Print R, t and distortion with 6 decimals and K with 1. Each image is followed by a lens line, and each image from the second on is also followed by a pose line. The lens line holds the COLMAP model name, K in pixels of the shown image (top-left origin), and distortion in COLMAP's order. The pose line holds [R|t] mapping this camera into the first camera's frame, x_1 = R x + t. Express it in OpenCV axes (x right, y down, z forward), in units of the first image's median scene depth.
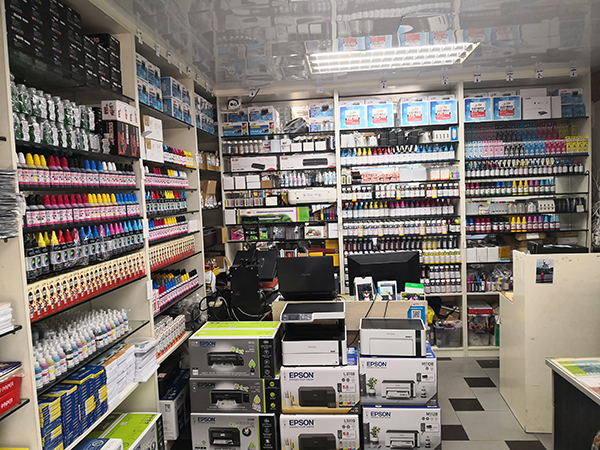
lens RADIAL K [[479.7, 0, 300.0], [0, 479.7, 225.0], [0, 0, 1]] dist [0.057811, -0.154338]
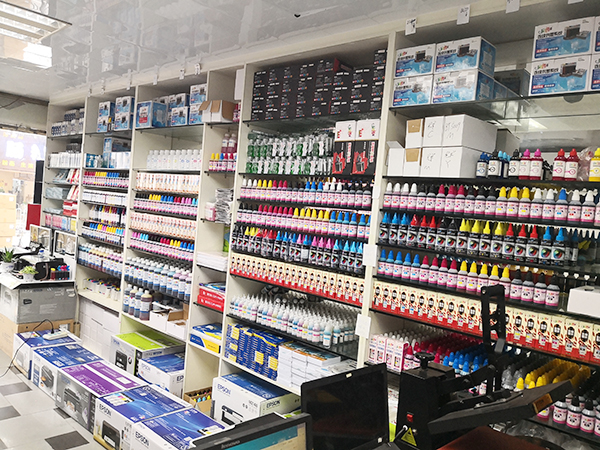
lens RADIAL K [[479.7, 0, 300.0], [0, 479.7, 225.0], [0, 0, 1]] dist [0.057811, -0.154338]
pose [[-0.617143, 0.011772, -0.786763, 0.279857], [-0.112882, 0.988221, 0.103332, -0.077470], [0.778712, 0.152582, -0.608544, 0.910072]]
